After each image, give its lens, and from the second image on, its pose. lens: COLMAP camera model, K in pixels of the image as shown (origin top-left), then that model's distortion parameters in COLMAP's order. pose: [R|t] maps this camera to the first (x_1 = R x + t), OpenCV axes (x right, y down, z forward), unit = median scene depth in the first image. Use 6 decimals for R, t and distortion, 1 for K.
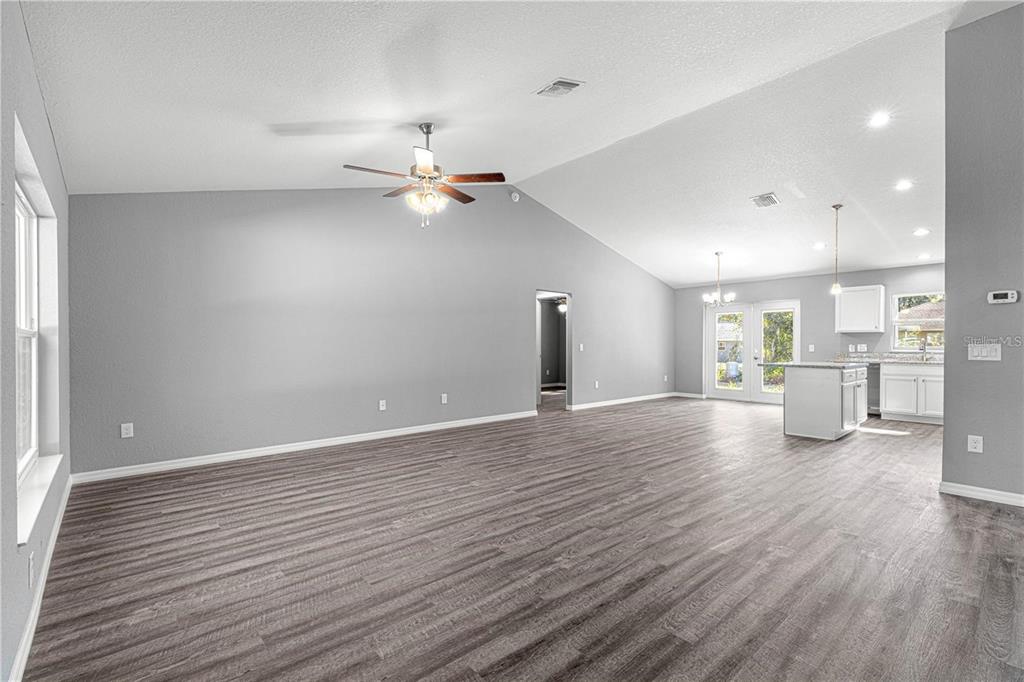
lens RADIAL K [[460.4, 0, 513.0], [0, 460.4, 344.3], [0, 0, 1]] dist [0.003819, -0.001583]
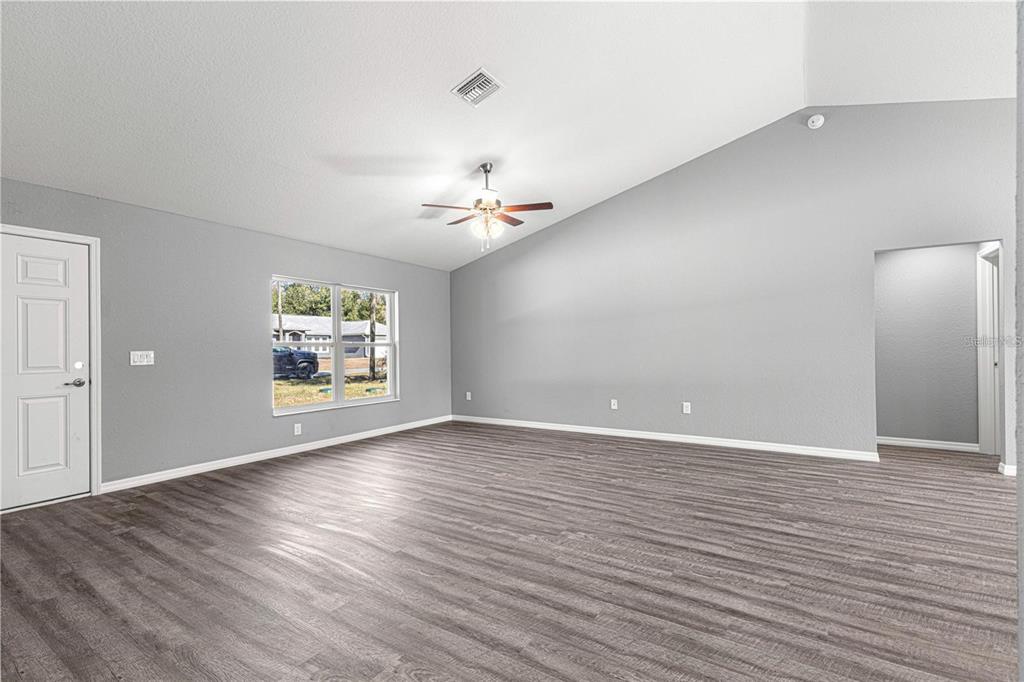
lens RADIAL K [[460.4, 0, 510.3], [0, 460.4, 340.7], [0, 0, 1]] dist [0.003819, -0.001583]
pose [[0.259557, -0.019261, -0.965536, 0.946382], [0.010415, 0.999799, -0.017145, 0.005111], [0.965672, -0.005606, 0.259705, 0.715959]]
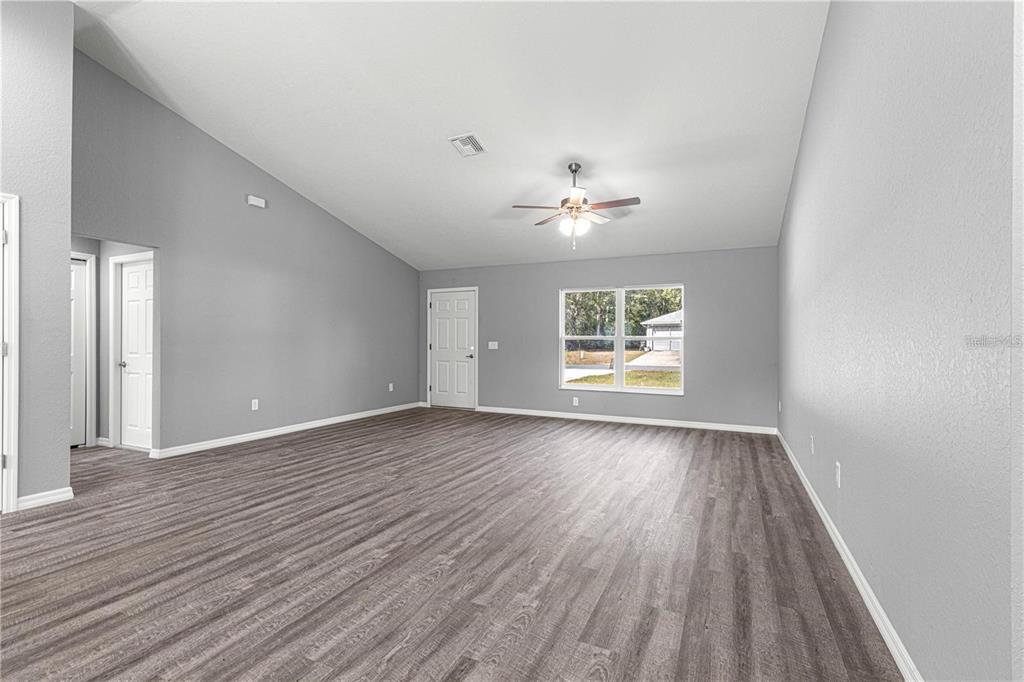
lens RADIAL K [[460.4, 0, 511.2], [0, 460.4, 343.7], [0, 0, 1]] dist [0.003819, -0.001583]
pose [[-0.919844, -0.002235, -0.392278, 0.436162], [-0.004304, 0.999981, 0.004395, 0.001956], [0.392261, 0.005731, -0.919836, 1.989510]]
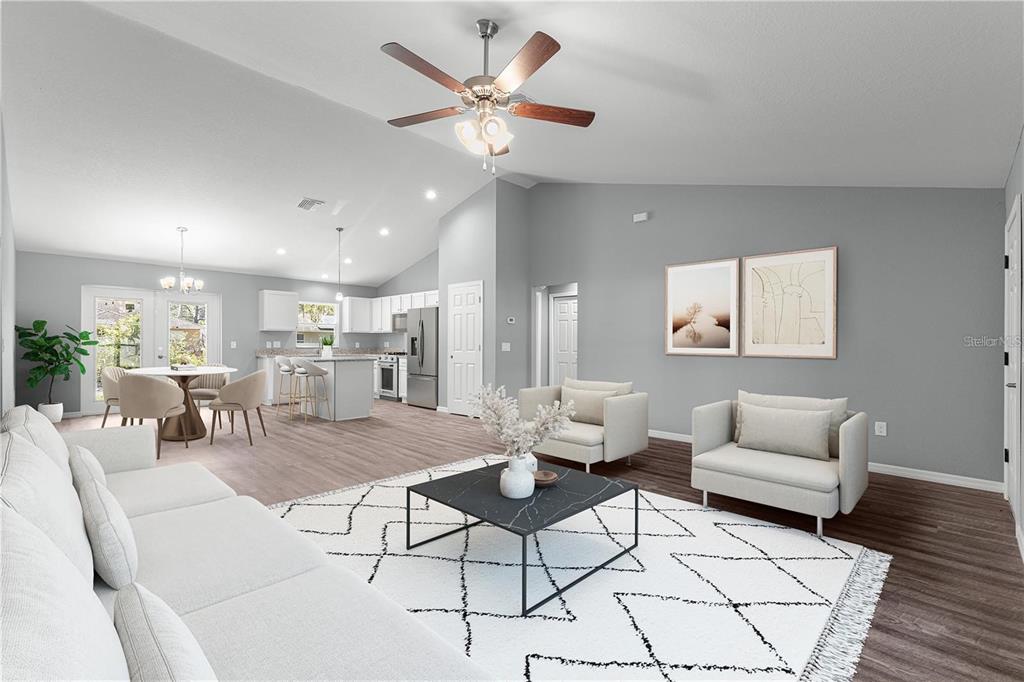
lens RADIAL K [[460.4, 0, 512.3], [0, 460.4, 344.6], [0, 0, 1]] dist [0.003819, -0.001583]
pose [[-0.080985, -0.004354, 0.996706, -0.846577], [-0.006938, 0.999969, 0.003804, -0.000390], [-0.996691, -0.006607, -0.081013, 0.977464]]
